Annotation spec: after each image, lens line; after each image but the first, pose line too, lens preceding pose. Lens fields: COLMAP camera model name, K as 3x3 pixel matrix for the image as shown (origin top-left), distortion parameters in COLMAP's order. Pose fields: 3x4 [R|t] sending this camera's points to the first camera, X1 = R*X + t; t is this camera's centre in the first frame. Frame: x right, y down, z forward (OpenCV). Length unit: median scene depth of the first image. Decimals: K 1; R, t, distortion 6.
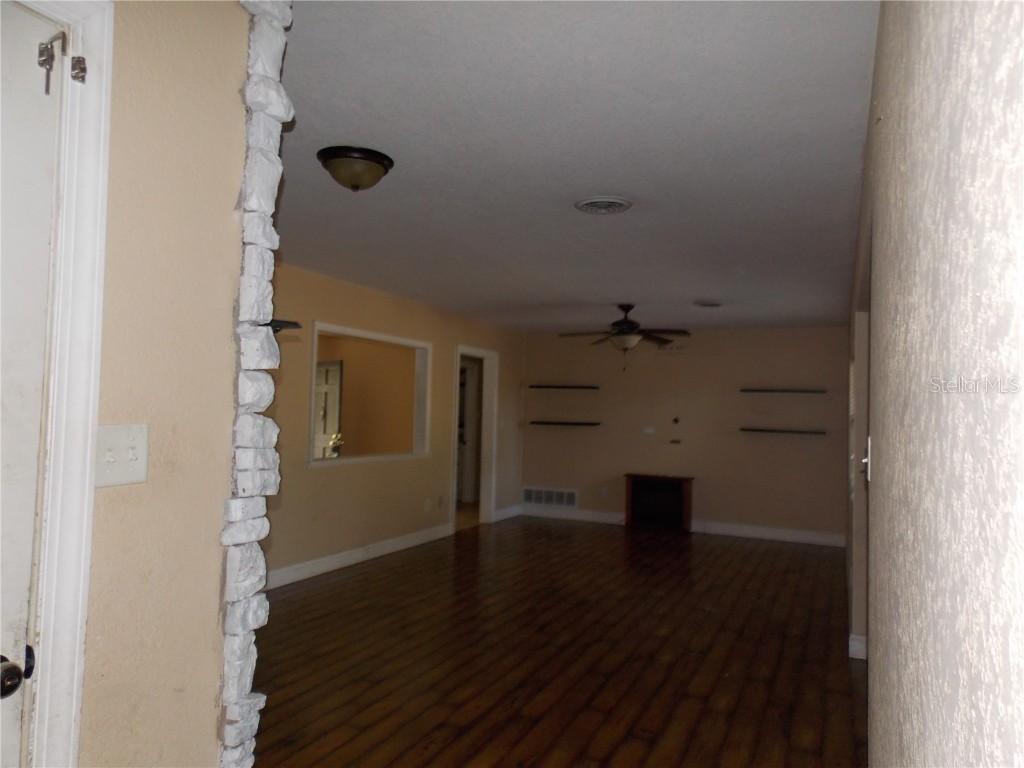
lens RADIAL K [[725.9, 0, 512.0], [0, 725.9, 384.0], [0, 0, 1]] dist [0.039408, 0.000802]
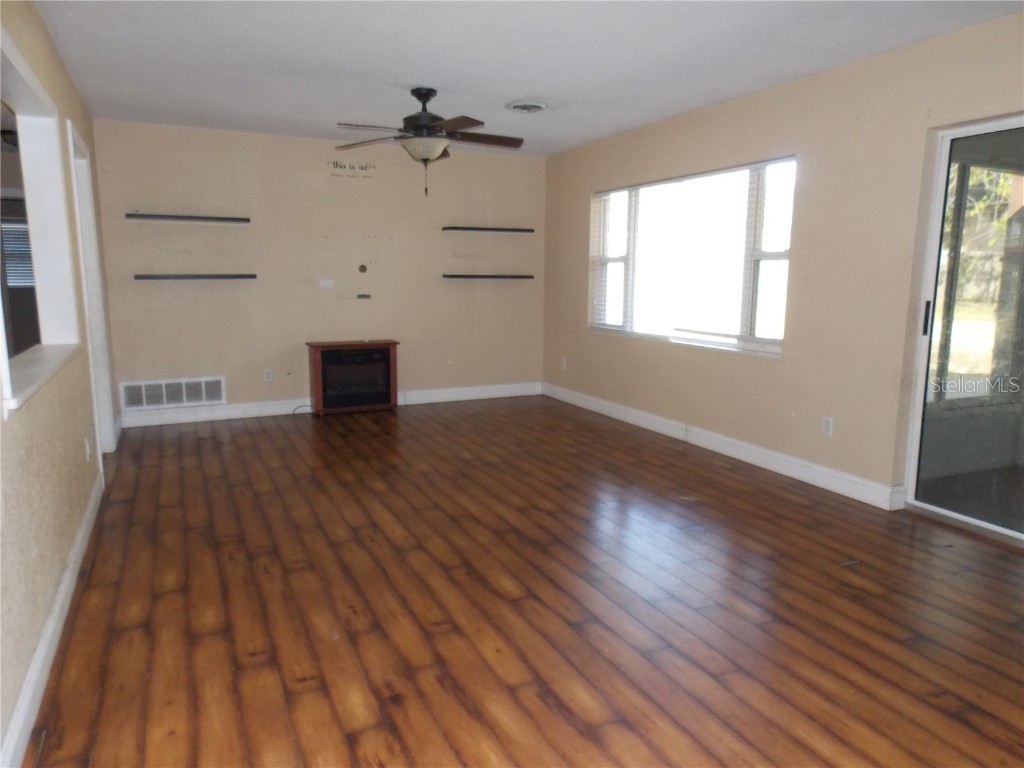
lens RADIAL K [[725.9, 0, 512.0], [0, 725.9, 384.0], [0, 0, 1]] dist [0.039408, 0.000802]
pose [[0.651648, -0.146425, 0.744255, -0.321401], [-0.009847, 0.979475, 0.201324, 0.018117], [-0.758458, -0.138521, 0.636831, 0.482615]]
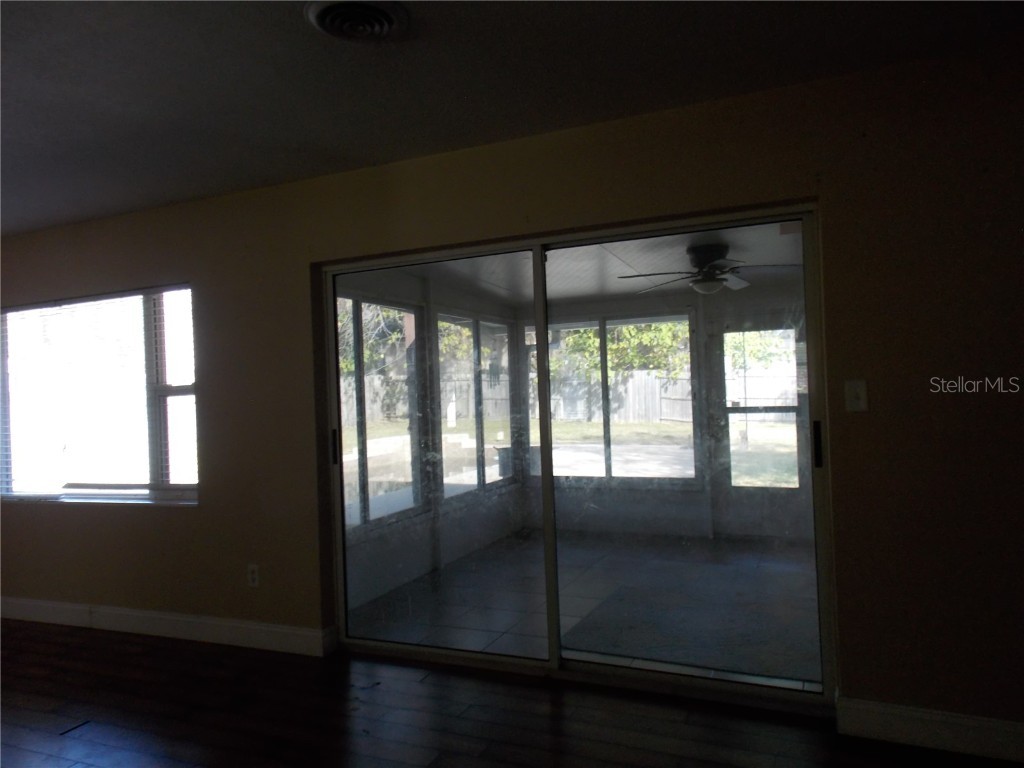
lens RADIAL K [[725.9, 0, 512.0], [0, 725.9, 384.0], [0, 0, 1]] dist [0.039408, 0.000802]
pose [[0.010586, -0.031802, 0.999438, -0.238619], [0.018253, 0.999334, 0.031605, 0.015879], [-0.999777, 0.017909, 0.011160, 0.464663]]
